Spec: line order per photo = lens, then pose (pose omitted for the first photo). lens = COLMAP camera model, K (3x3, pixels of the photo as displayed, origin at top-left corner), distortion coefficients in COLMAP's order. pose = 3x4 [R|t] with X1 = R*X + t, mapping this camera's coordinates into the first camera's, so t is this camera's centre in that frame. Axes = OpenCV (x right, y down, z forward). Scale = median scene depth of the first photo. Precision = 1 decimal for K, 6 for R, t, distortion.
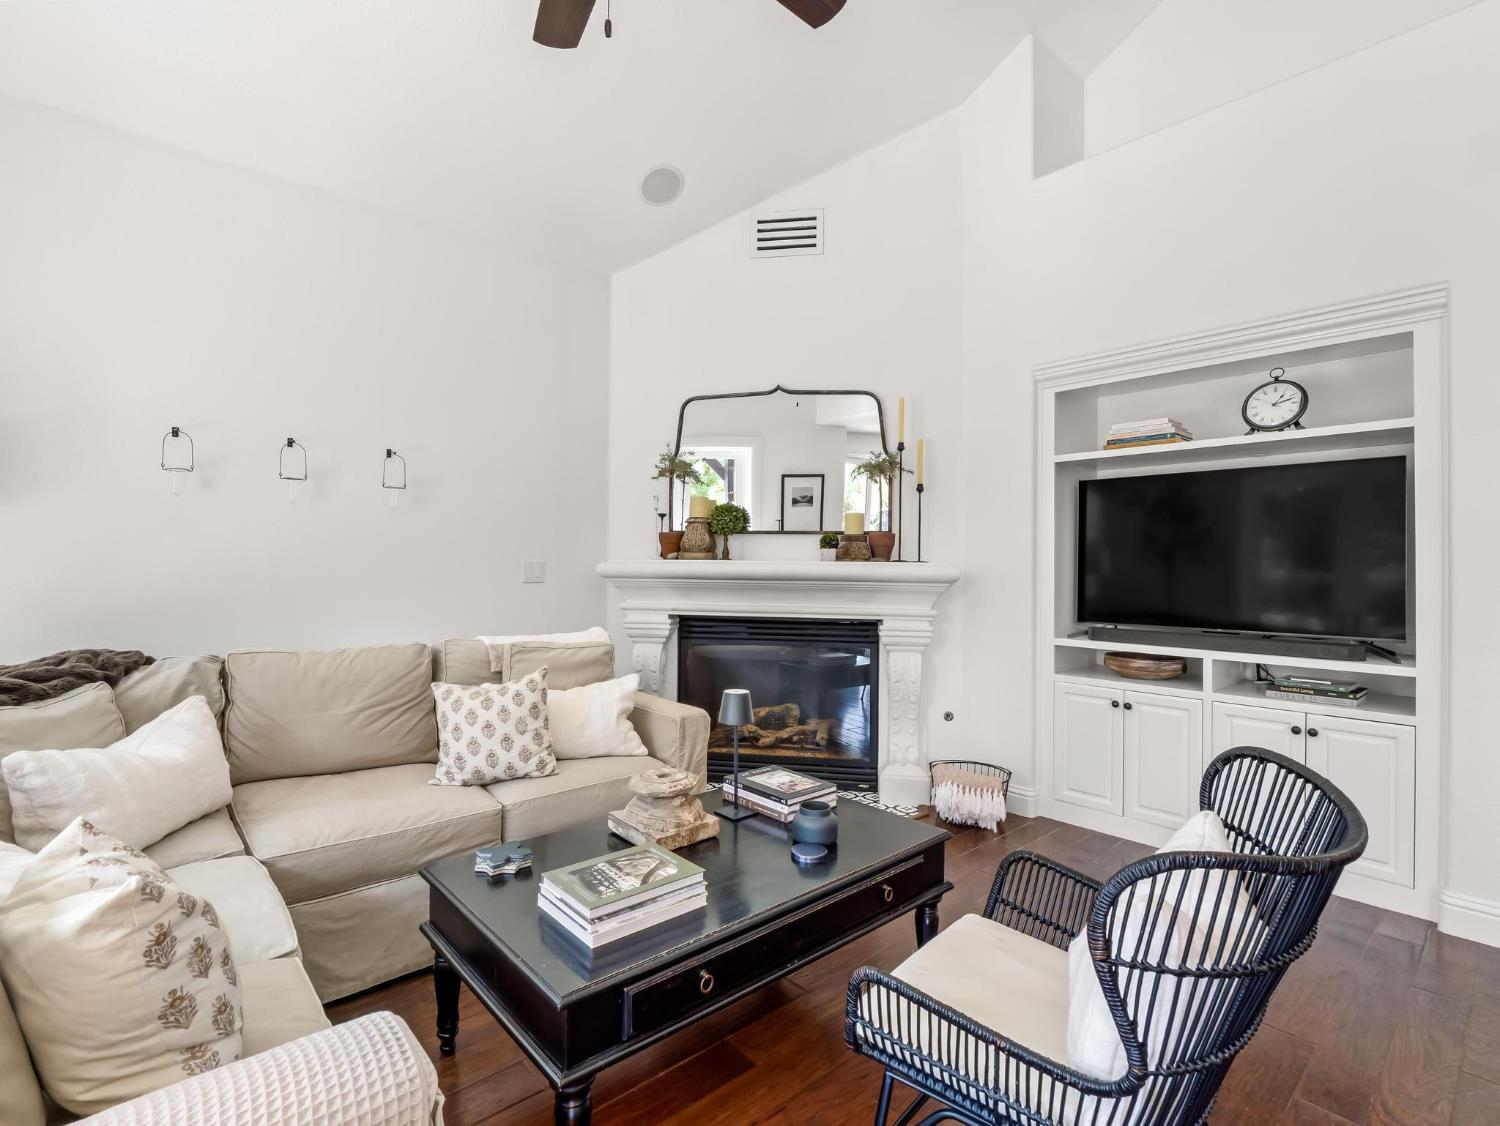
lens RADIAL K [[723.7, 0, 750.0], [0, 723.7, 563.0], [0, 0, 1]] dist [-0.018497, -0.000089]
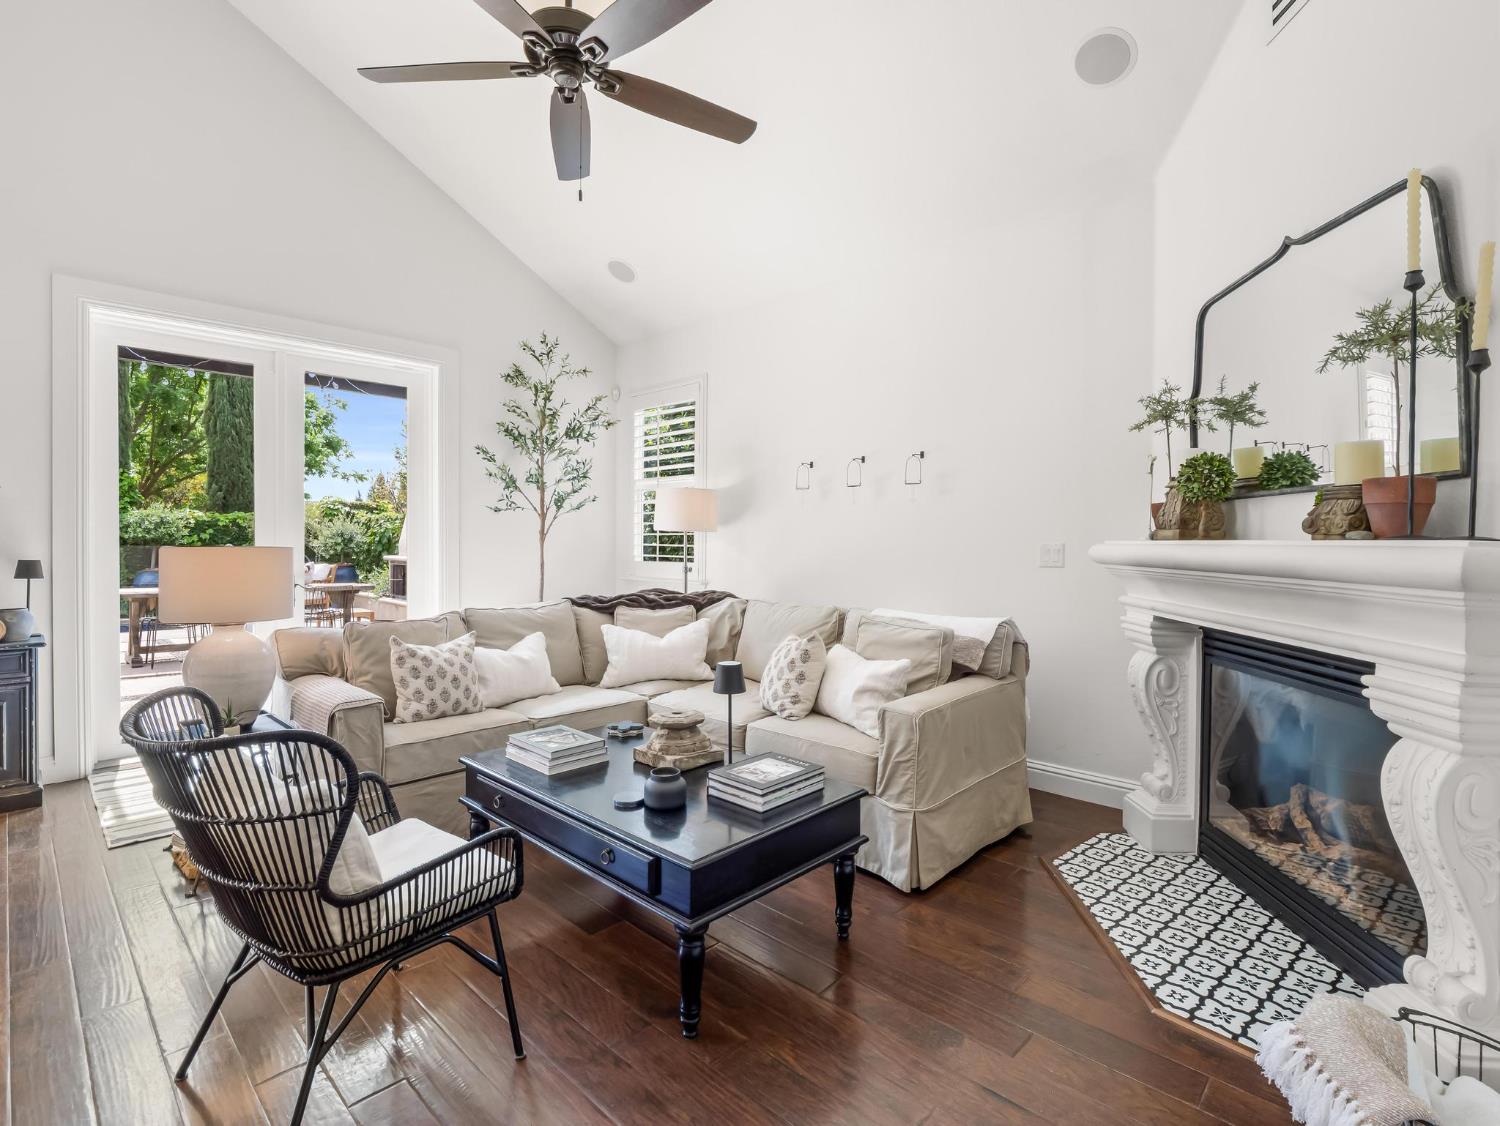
lens RADIAL K [[723.7, 0, 750.0], [0, 723.7, 563.0], [0, 0, 1]] dist [-0.018497, -0.000089]
pose [[0.073014, 0.018319, -0.997163, 0.614933], [-0.004652, 0.999827, 0.018028, 0.006277], [0.997320, 0.003323, 0.073086, 0.560724]]
